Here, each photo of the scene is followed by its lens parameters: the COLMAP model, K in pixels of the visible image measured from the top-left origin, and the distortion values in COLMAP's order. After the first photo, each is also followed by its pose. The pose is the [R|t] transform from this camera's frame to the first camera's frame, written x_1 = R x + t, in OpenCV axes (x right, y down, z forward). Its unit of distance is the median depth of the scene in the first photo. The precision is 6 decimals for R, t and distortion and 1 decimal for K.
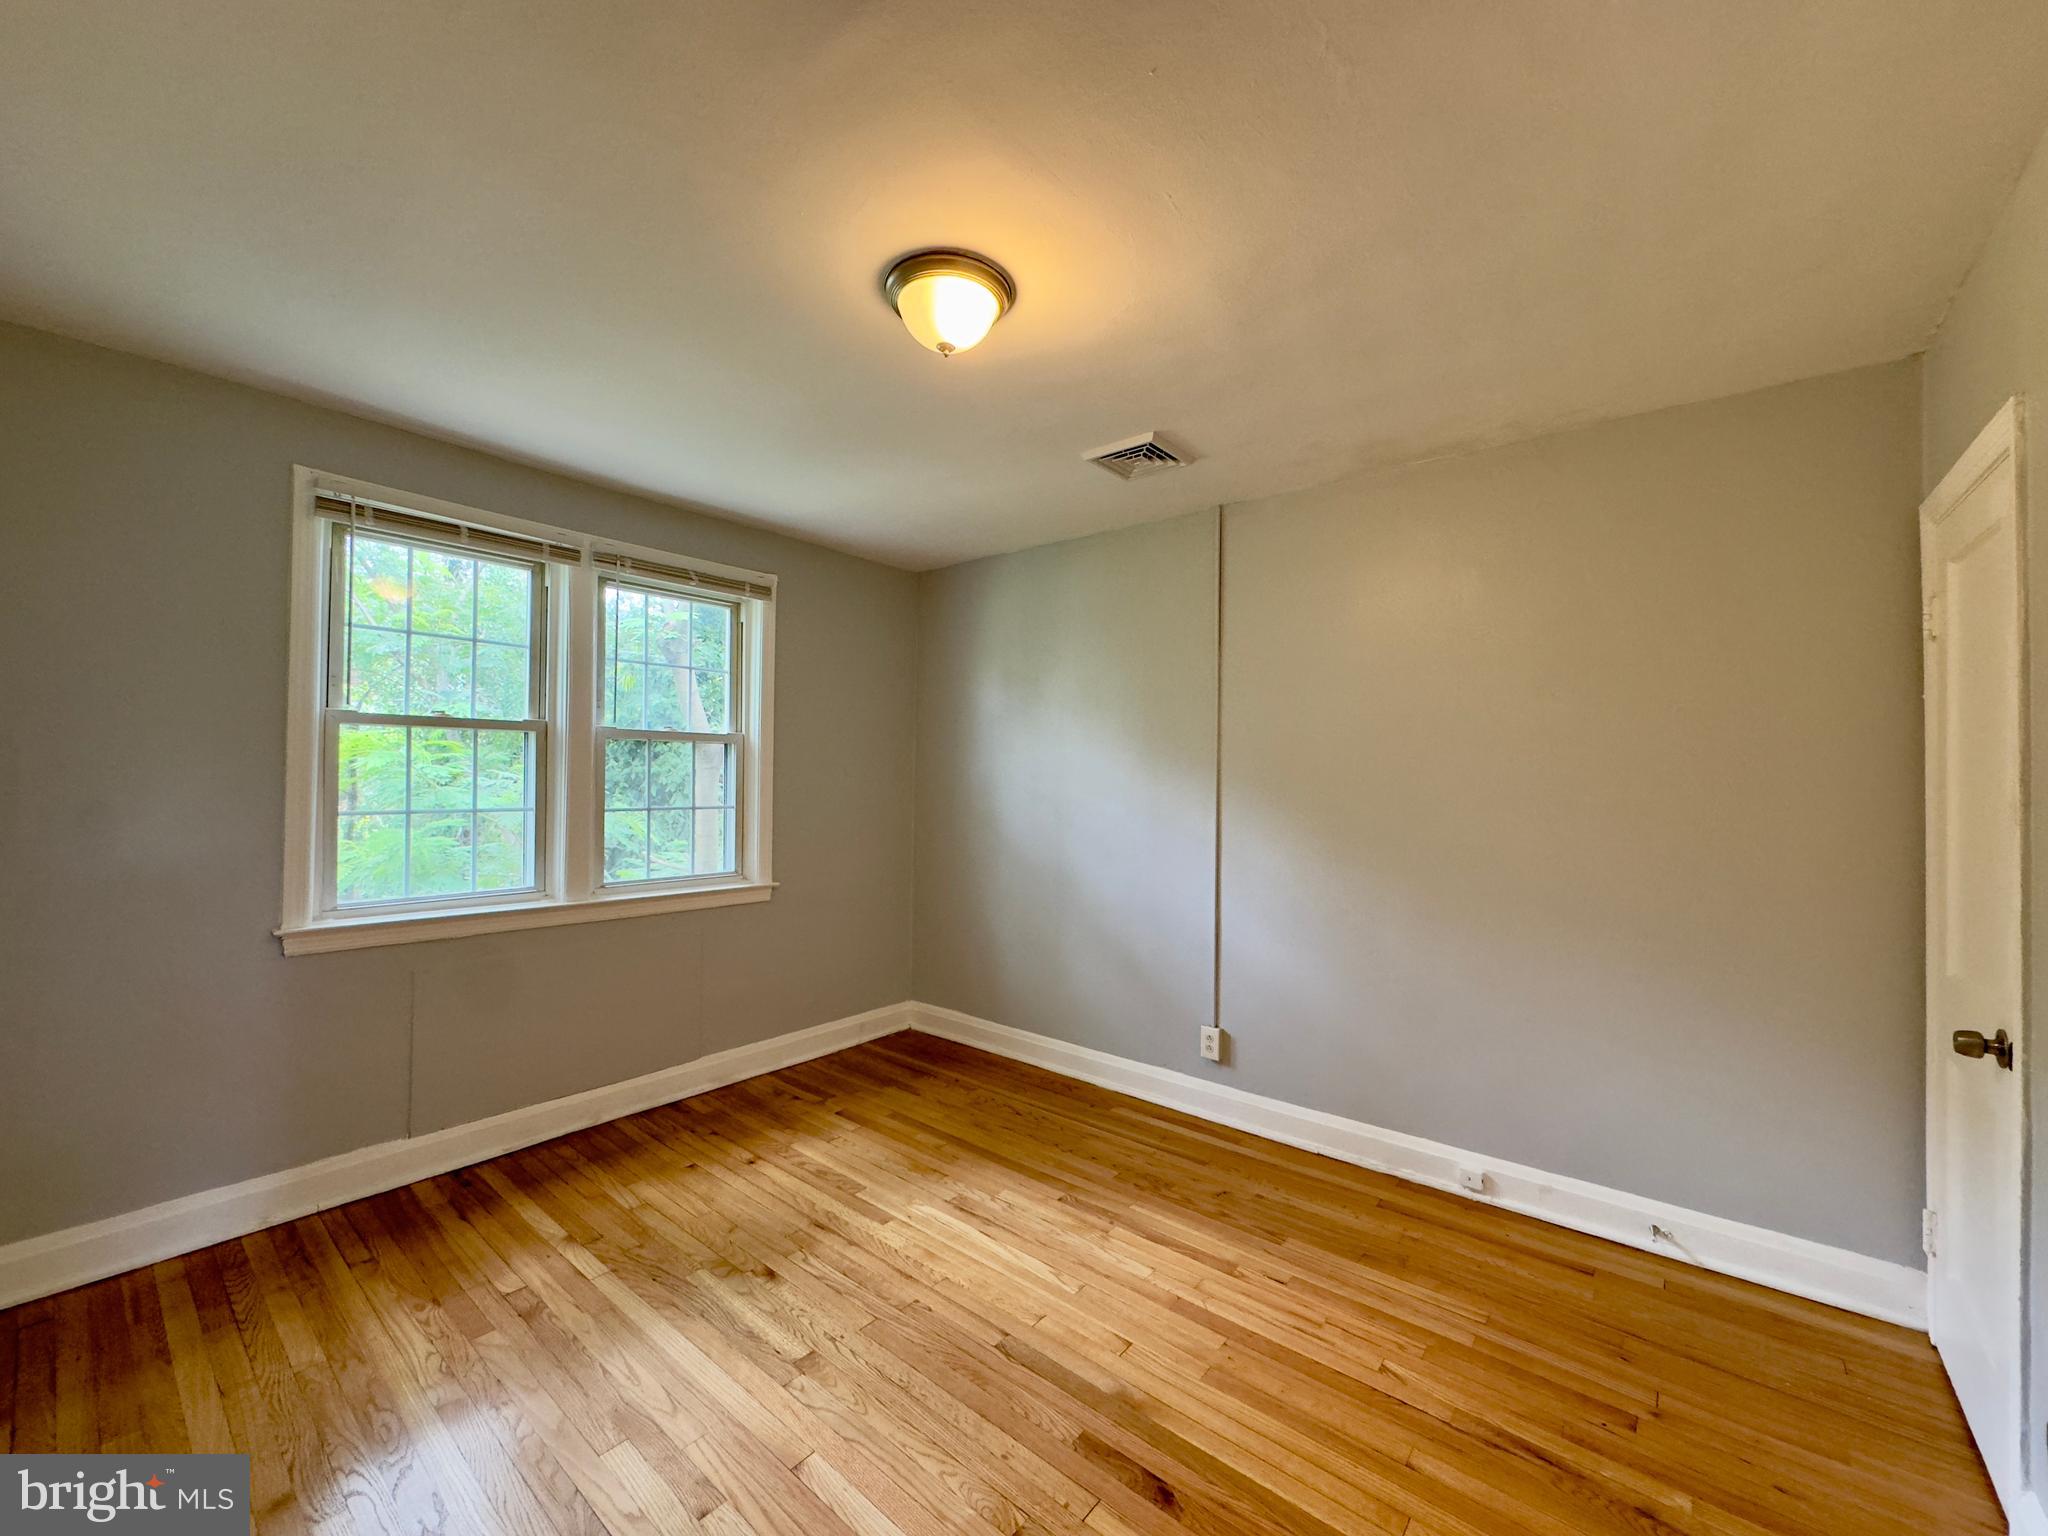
lens RADIAL K [[812.8, 0, 1021.0], [0, 812.8, 768.4], [0, 0, 1]] dist [0.000534, 0.000051]
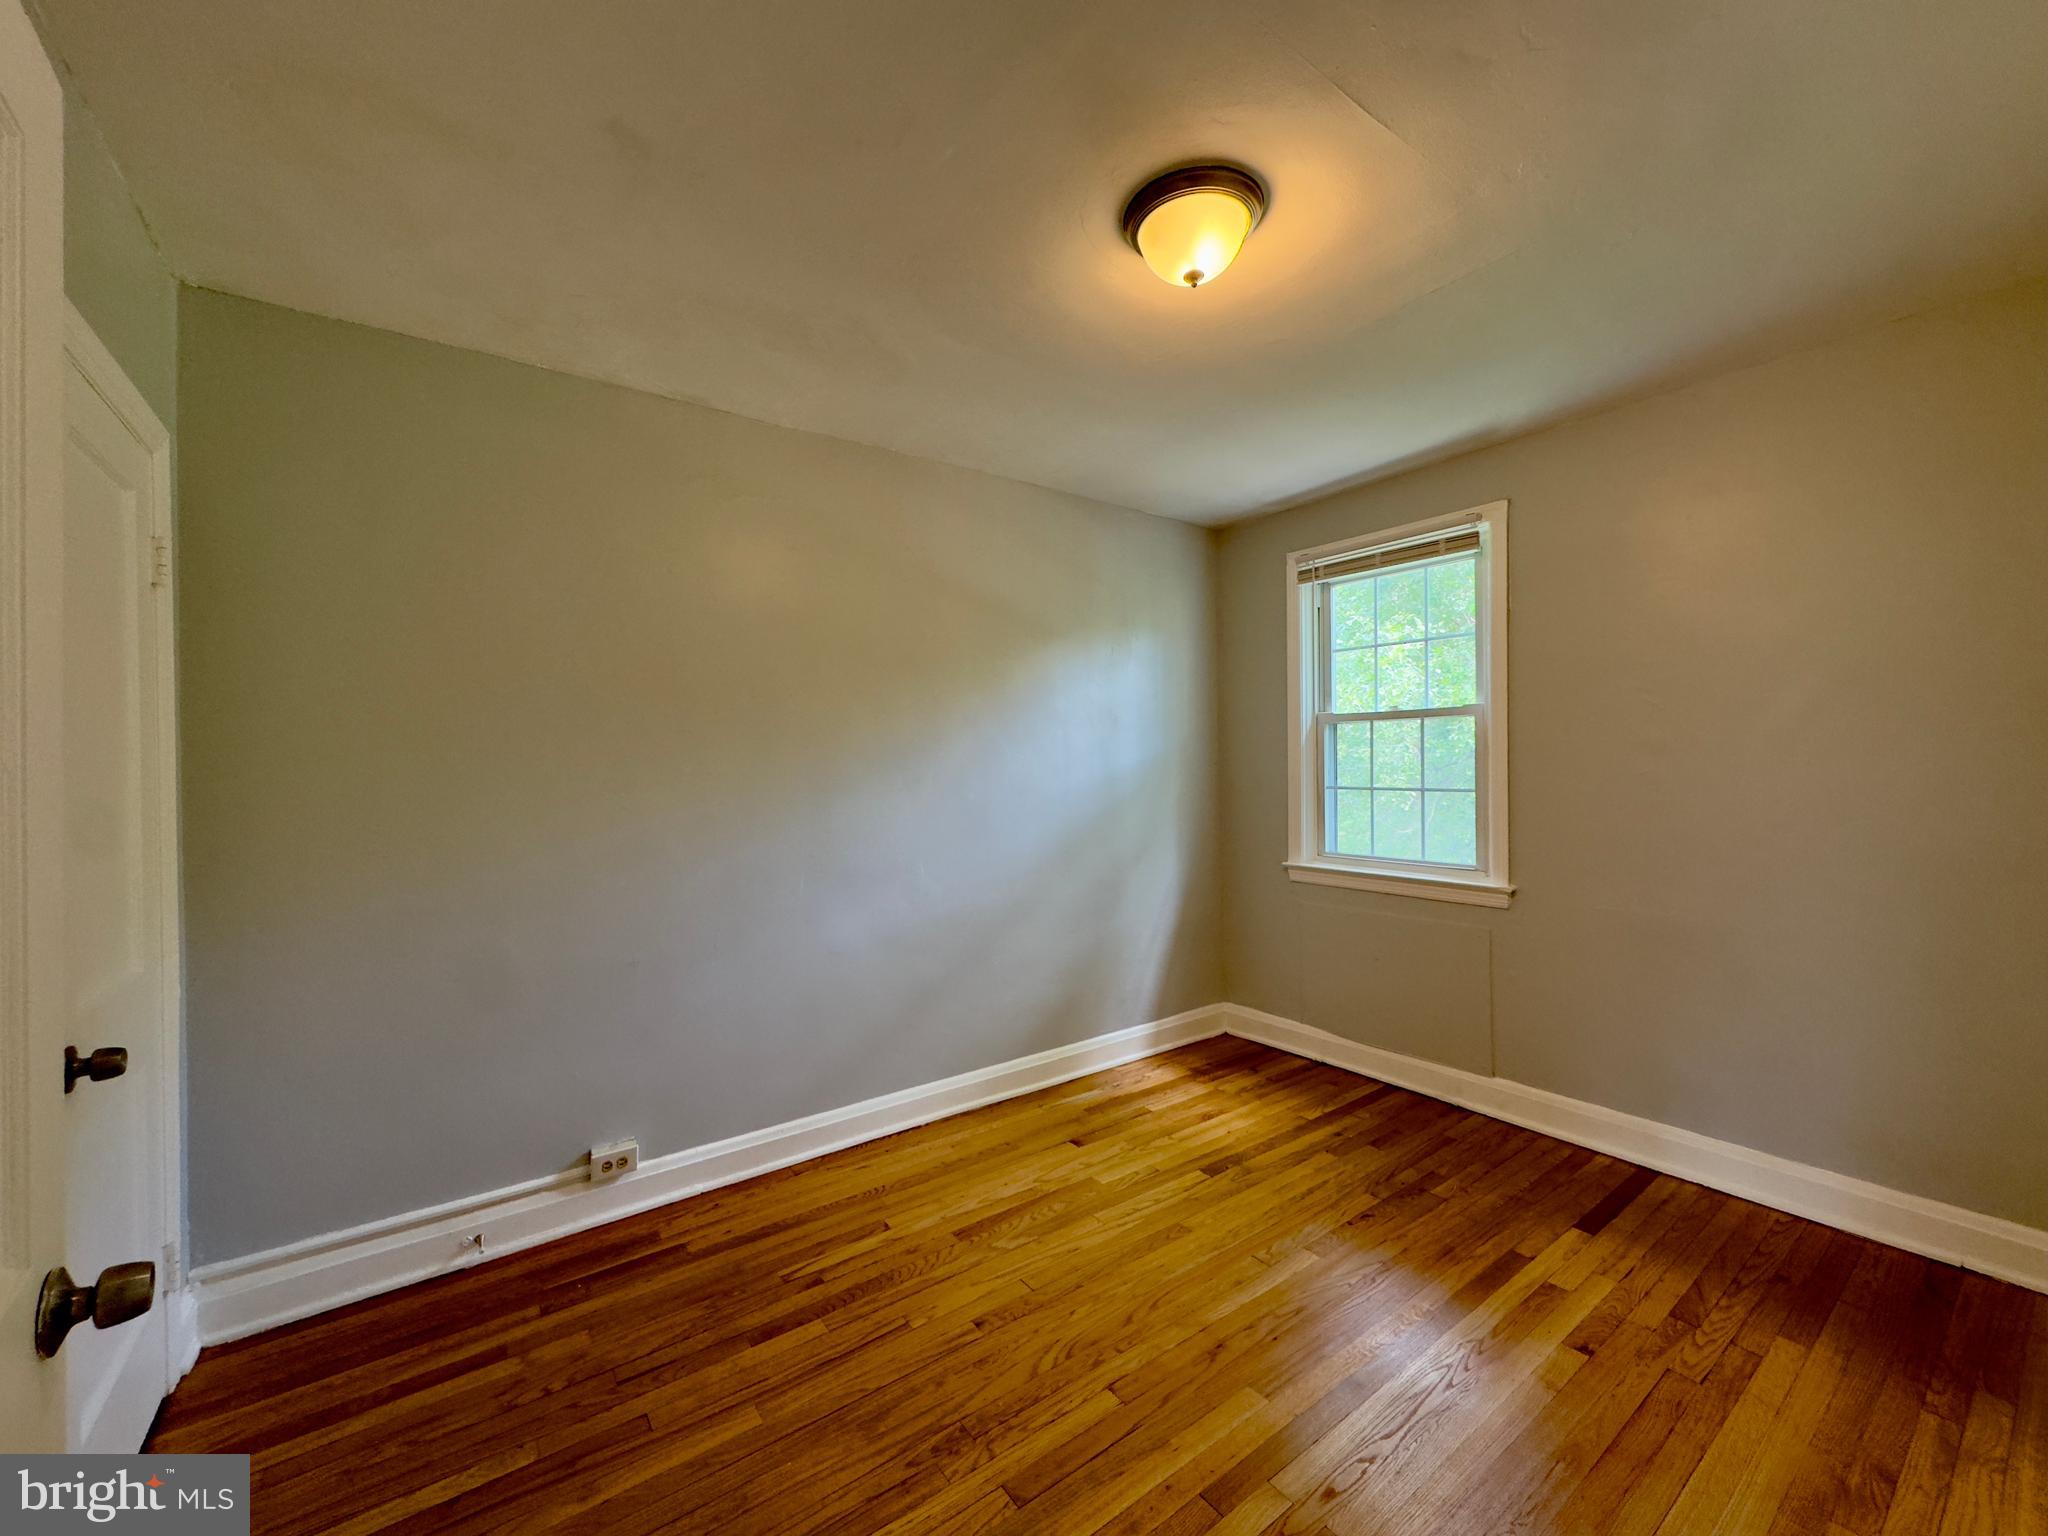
lens RADIAL K [[812.8, 0, 1021.0], [0, 812.8, 768.4], [0, 0, 1]] dist [0.000534, 0.000051]
pose [[-0.220514, -0.006157, -0.975364, 0.614161], [0.029749, 0.999472, -0.013035, 0.022873], [0.974930, -0.031890, -0.220214, 0.754040]]
